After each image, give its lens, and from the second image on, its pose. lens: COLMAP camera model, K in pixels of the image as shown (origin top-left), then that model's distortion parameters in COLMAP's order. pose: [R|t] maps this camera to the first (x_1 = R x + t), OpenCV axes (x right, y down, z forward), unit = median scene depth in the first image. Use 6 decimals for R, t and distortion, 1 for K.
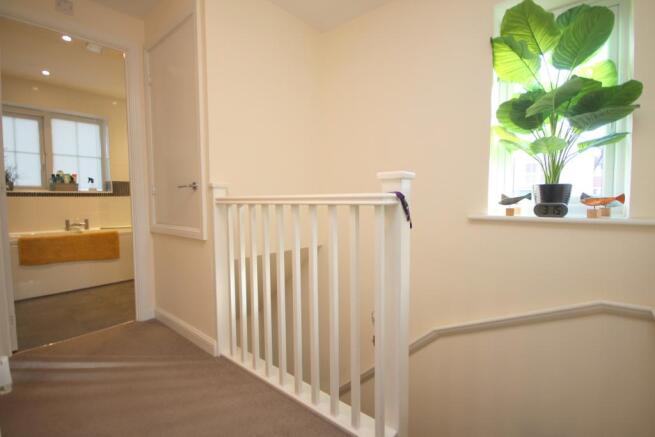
lens RADIAL K [[310.2, 0, 328.5], [0, 310.2, 213.8], [0, 0, 1]] dist [-0.000726, -0.001976]
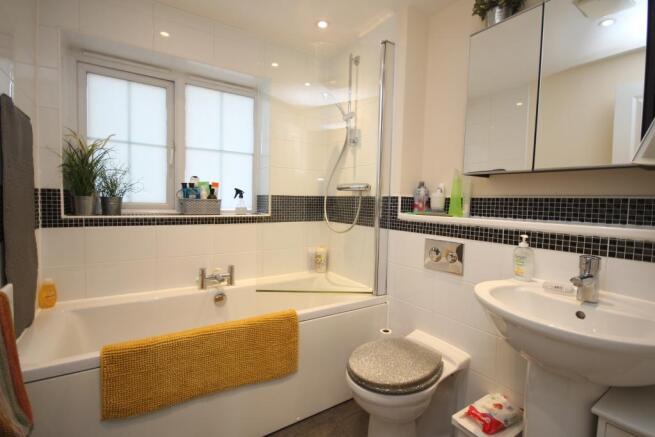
lens RADIAL K [[310.2, 0, 328.8], [0, 310.2, 219.4], [0, 0, 1]] dist [-0.000726, -0.001976]
pose [[0.956358, 0.047807, -0.288260, -0.468517], [-0.047208, 0.998844, 0.009033, -0.078001], [0.288359, 0.004970, 0.957510, 0.531659]]
